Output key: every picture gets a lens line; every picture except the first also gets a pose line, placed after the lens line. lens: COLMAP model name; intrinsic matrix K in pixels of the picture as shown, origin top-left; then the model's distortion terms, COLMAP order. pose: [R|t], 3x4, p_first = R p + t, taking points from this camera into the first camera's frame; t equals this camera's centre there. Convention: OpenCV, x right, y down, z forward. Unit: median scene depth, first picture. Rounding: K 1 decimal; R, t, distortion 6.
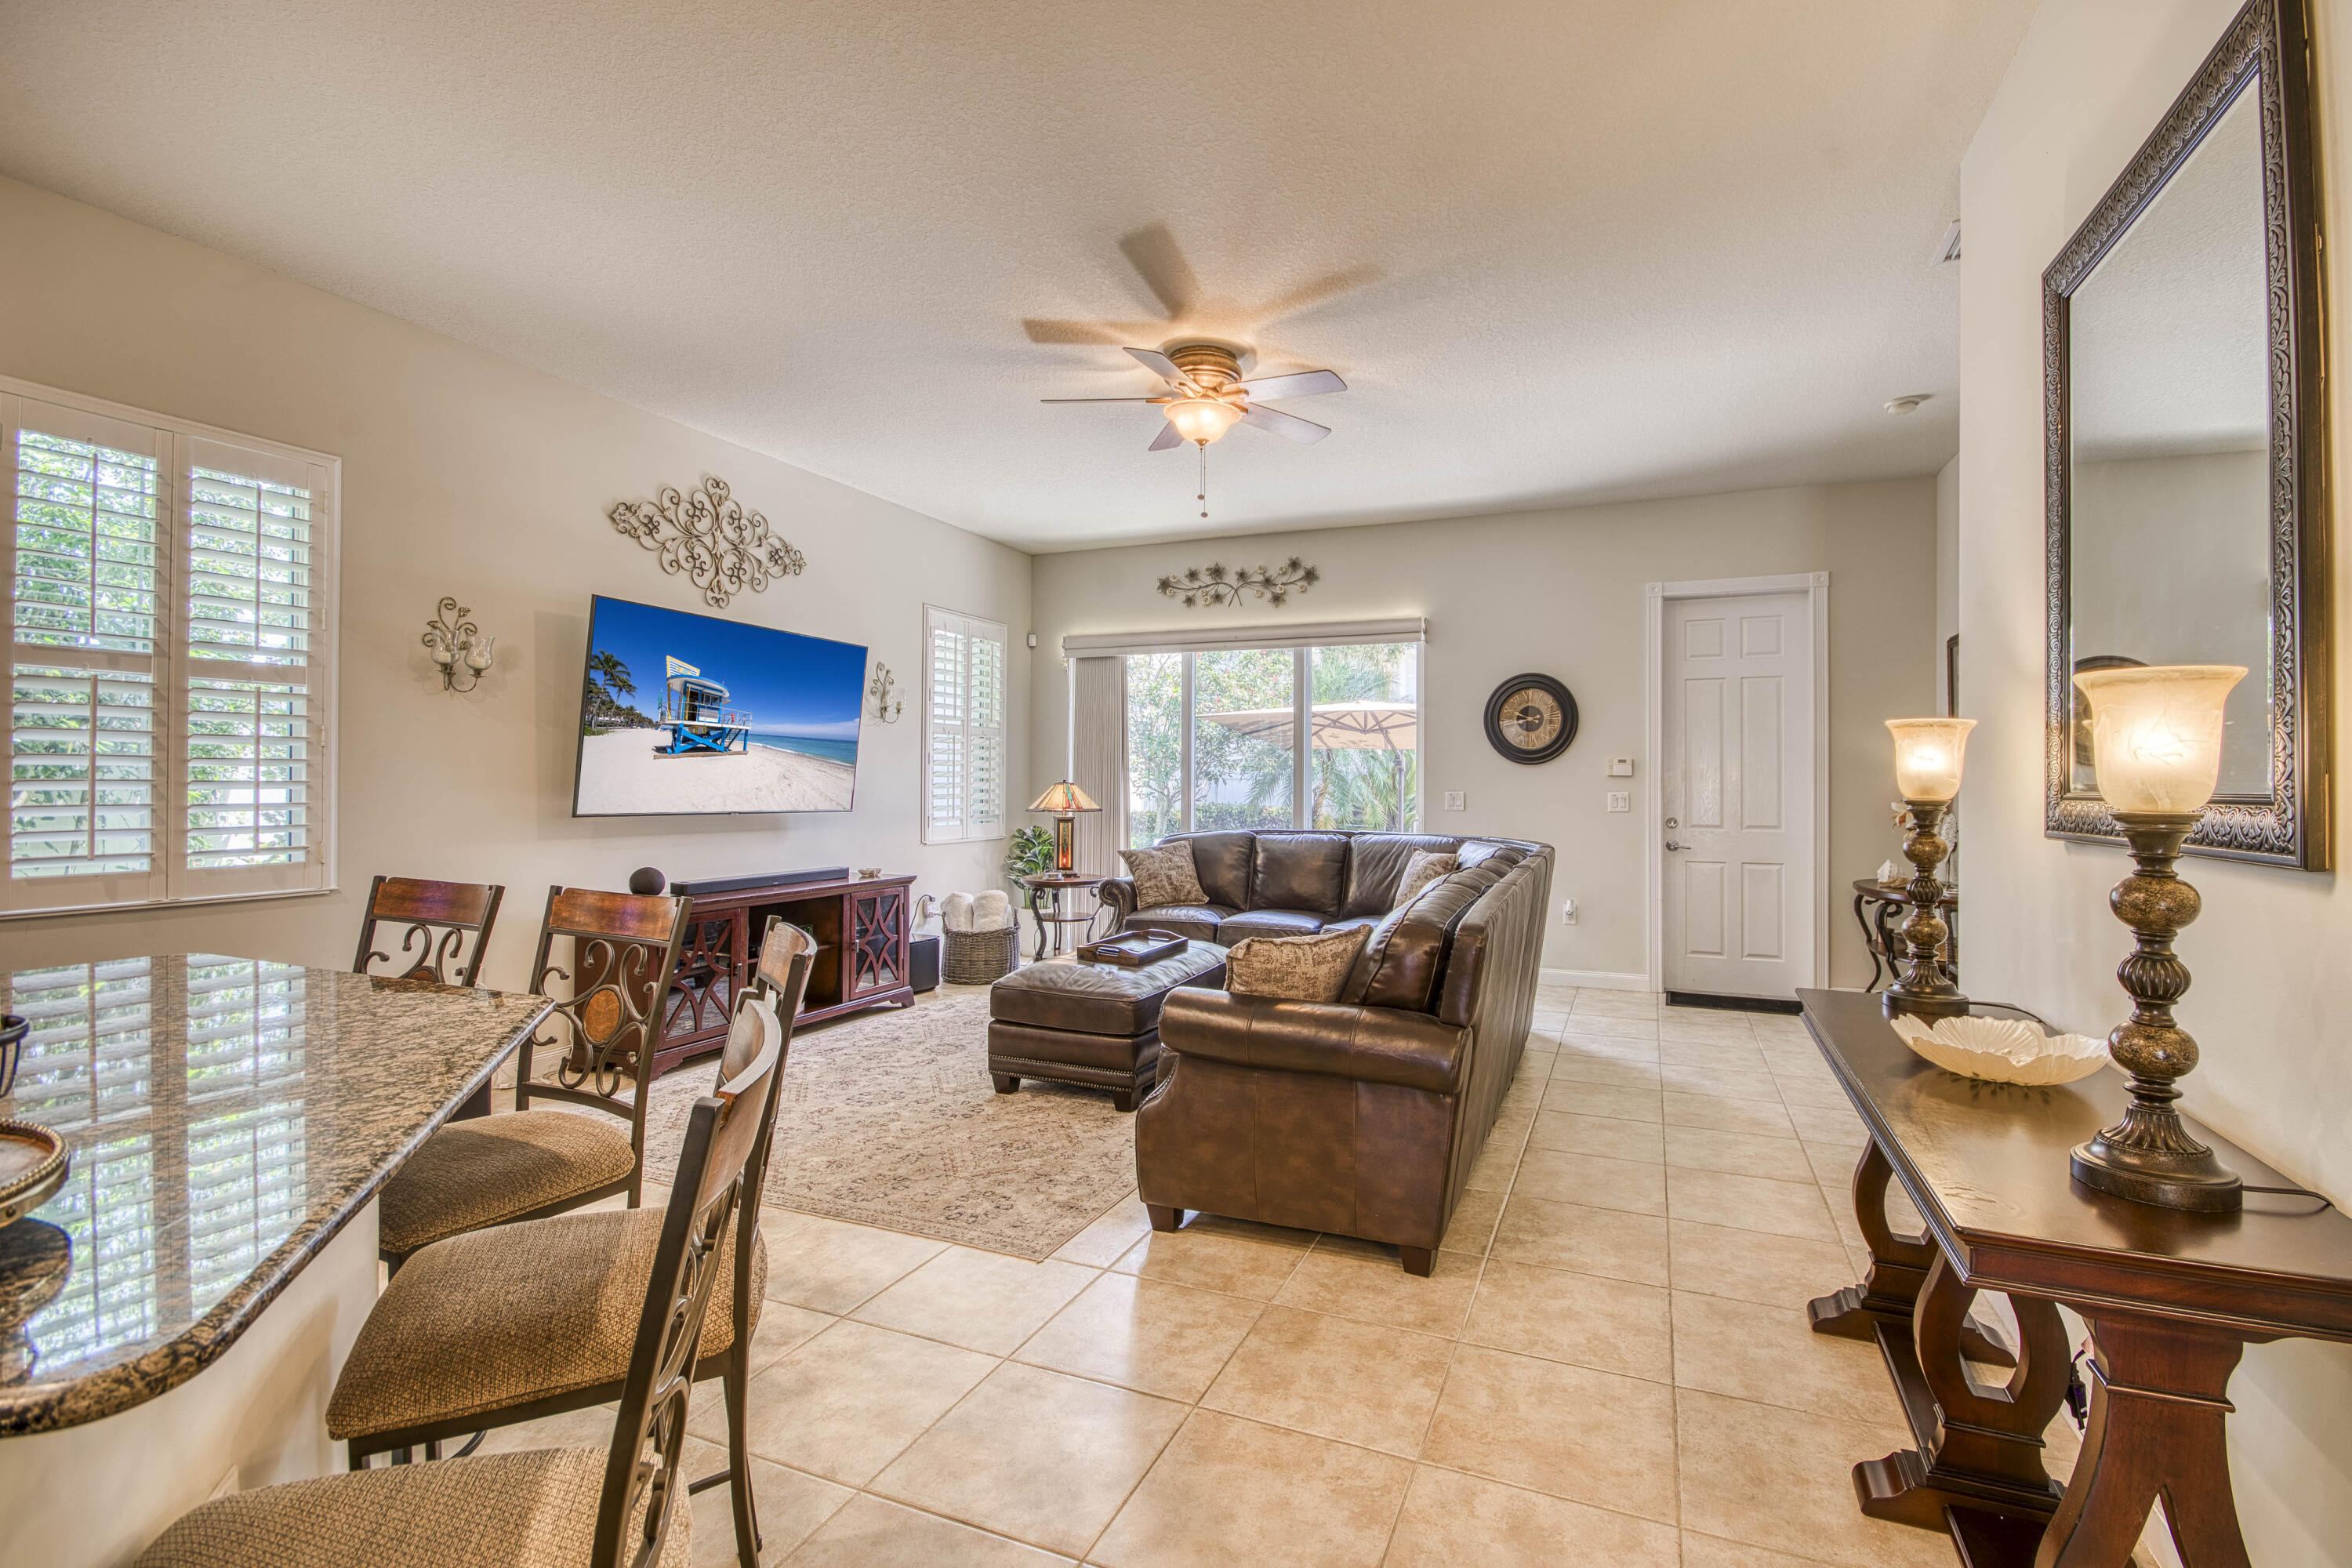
lens RADIAL K [[1042.2, 0, 1235.0], [0, 1042.2, 775.3], [0, 0, 1]] dist [-0.000186, -0.000539]
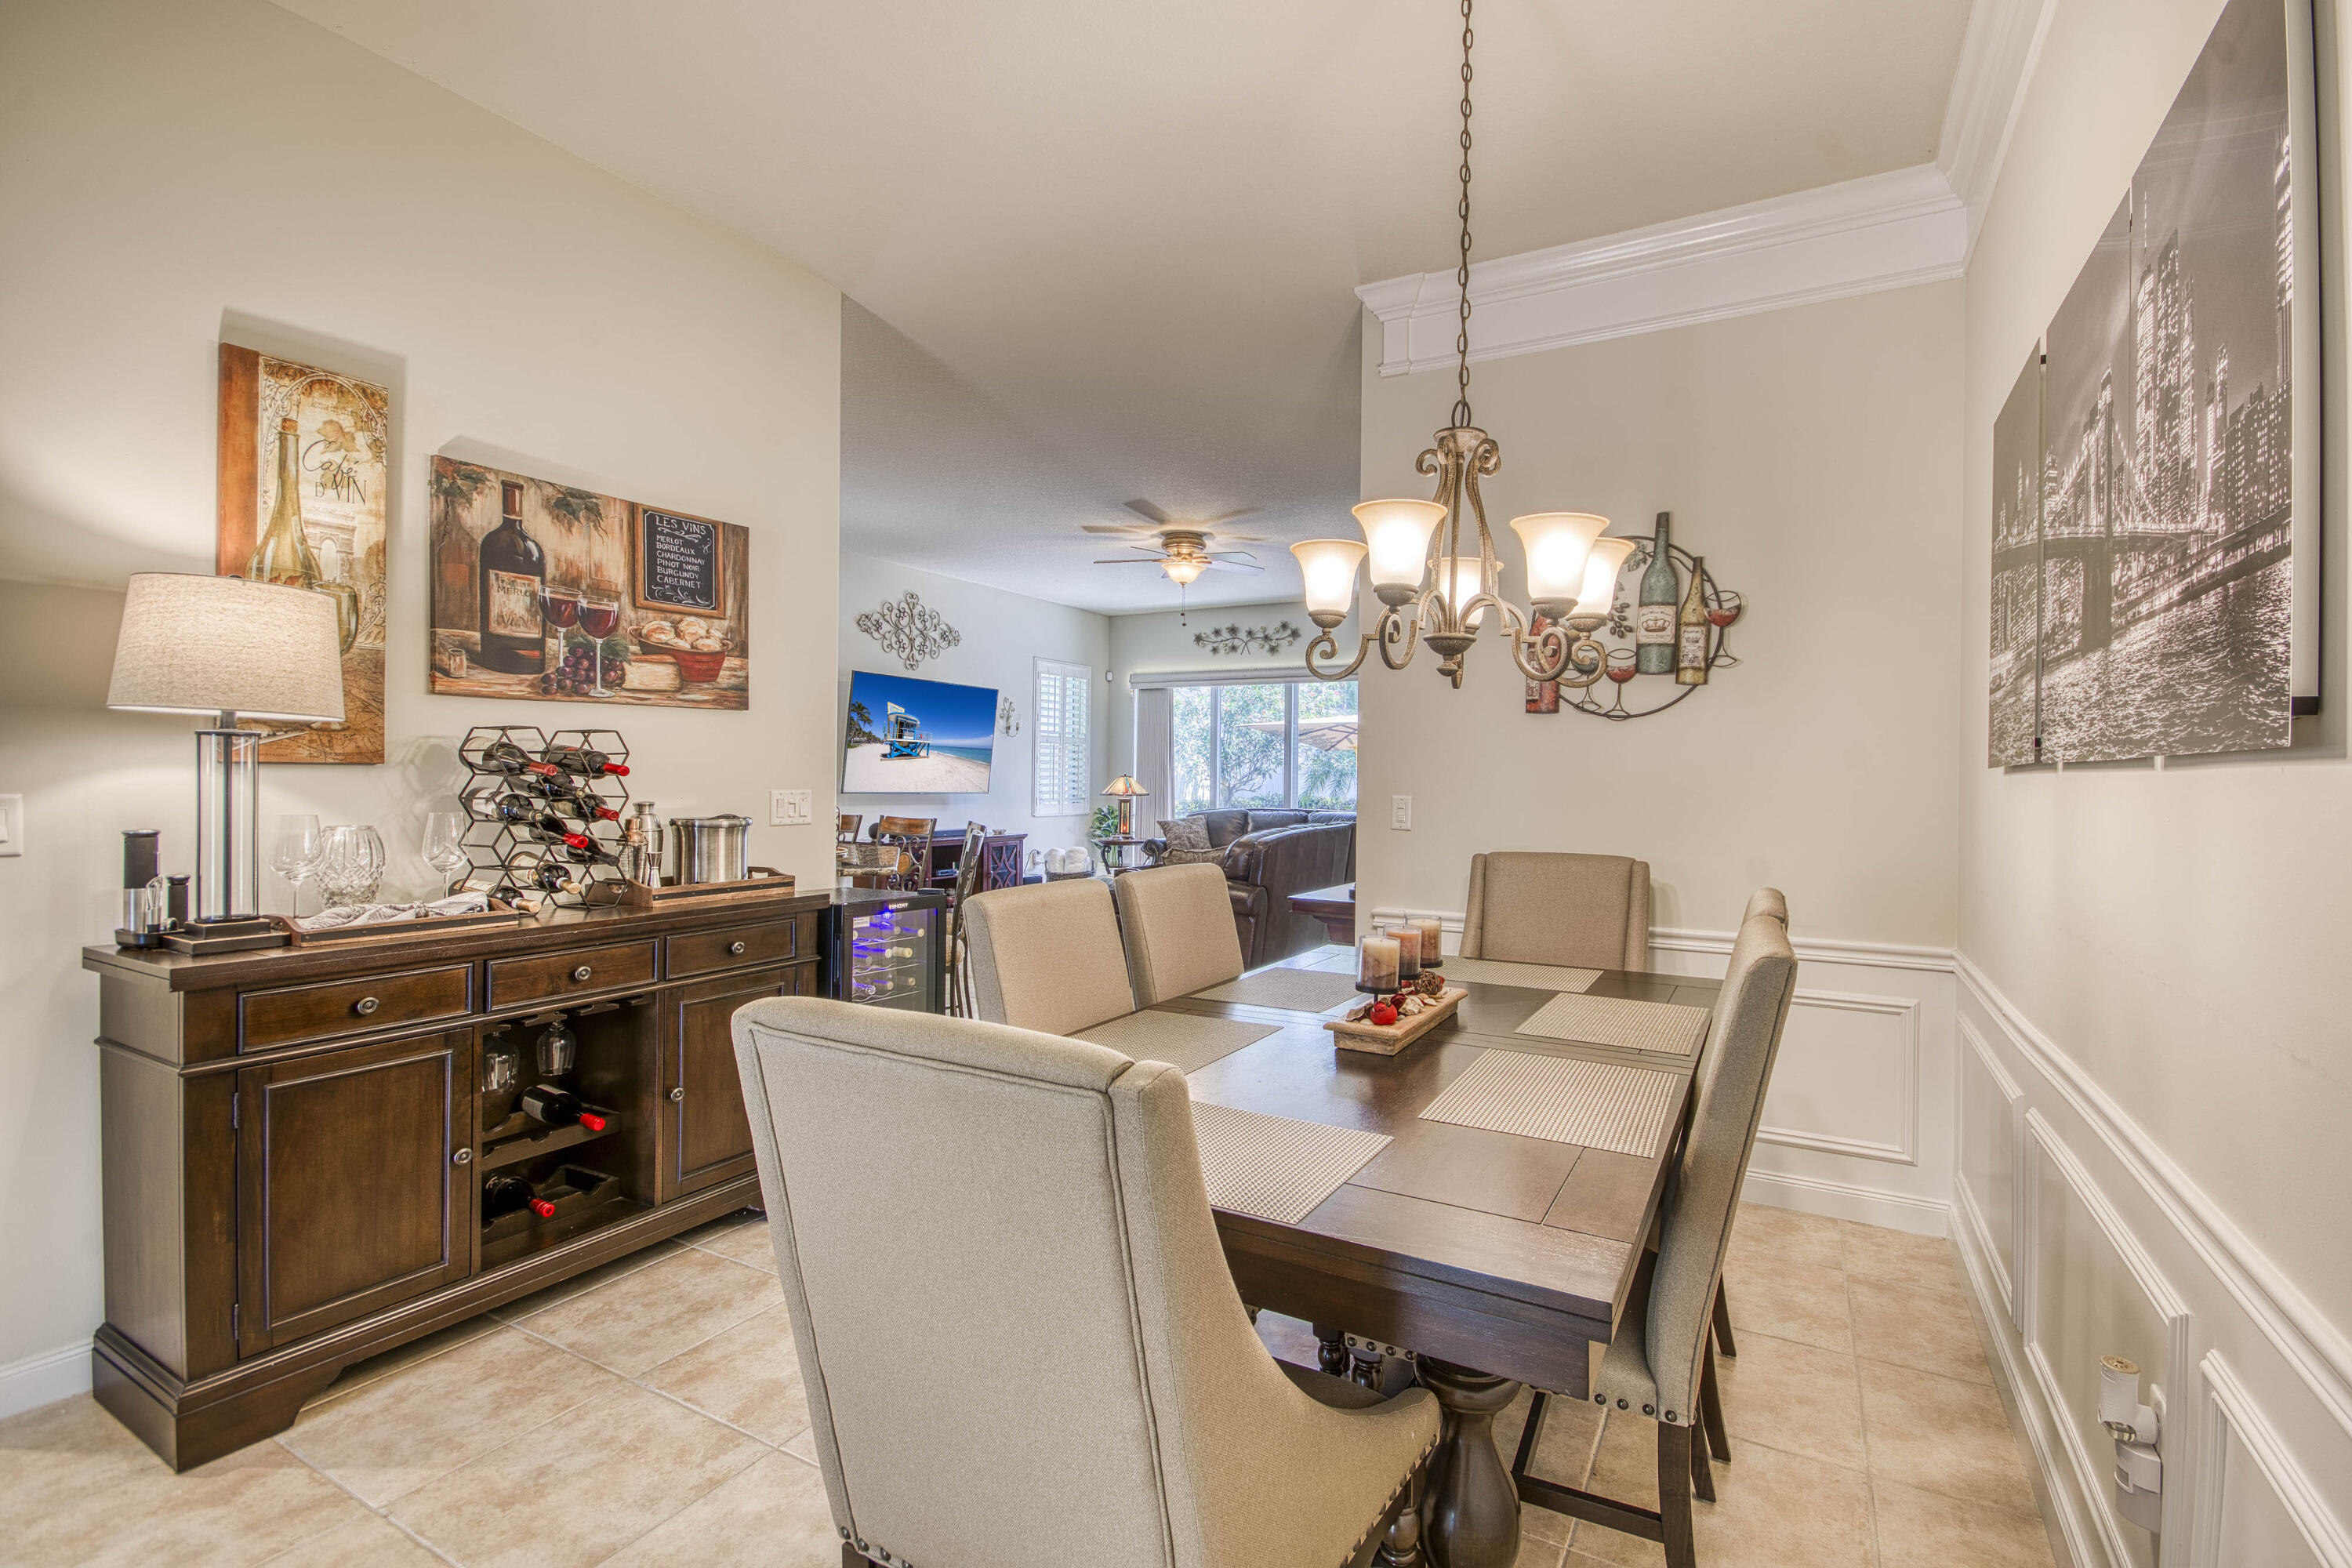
lens RADIAL K [[1042.2, 0, 1235.0], [0, 1042.2, 775.3], [0, 0, 1]] dist [-0.000186, -0.000539]
pose [[0.993792, 0.006655, -0.111058, 0.171937], [-0.006027, 0.999964, 0.005989, -0.004162], [0.111094, -0.005283, 0.993796, -0.506423]]
